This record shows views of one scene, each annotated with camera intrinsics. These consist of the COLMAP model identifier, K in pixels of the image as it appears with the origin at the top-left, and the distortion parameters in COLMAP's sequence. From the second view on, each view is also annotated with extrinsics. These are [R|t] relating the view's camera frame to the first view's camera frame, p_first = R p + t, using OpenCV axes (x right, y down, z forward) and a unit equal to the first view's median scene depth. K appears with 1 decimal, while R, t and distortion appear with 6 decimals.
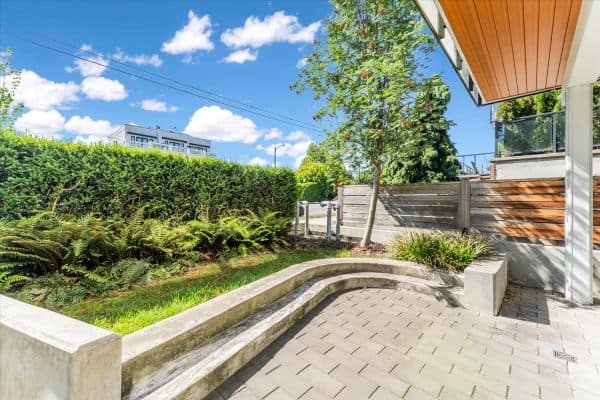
lens RADIAL K [[243.8, 0, 297.8], [0, 243.8, 201.5], [0, 0, 1]] dist [-0.000232, 0.000470]
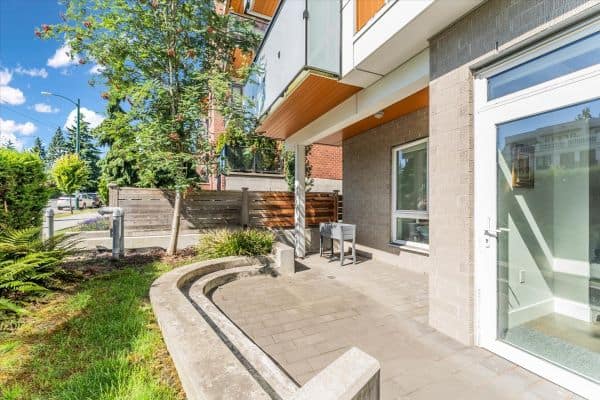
lens RADIAL K [[243.8, 0, 297.8], [0, 243.8, 201.5], [0, 0, 1]] dist [-0.000232, 0.000470]
pose [[0.378722, -0.003731, 0.925503, -0.546955], [0.008537, 0.999963, 0.000538, -0.022178], [-0.925471, 0.007697, 0.378740, 0.242116]]
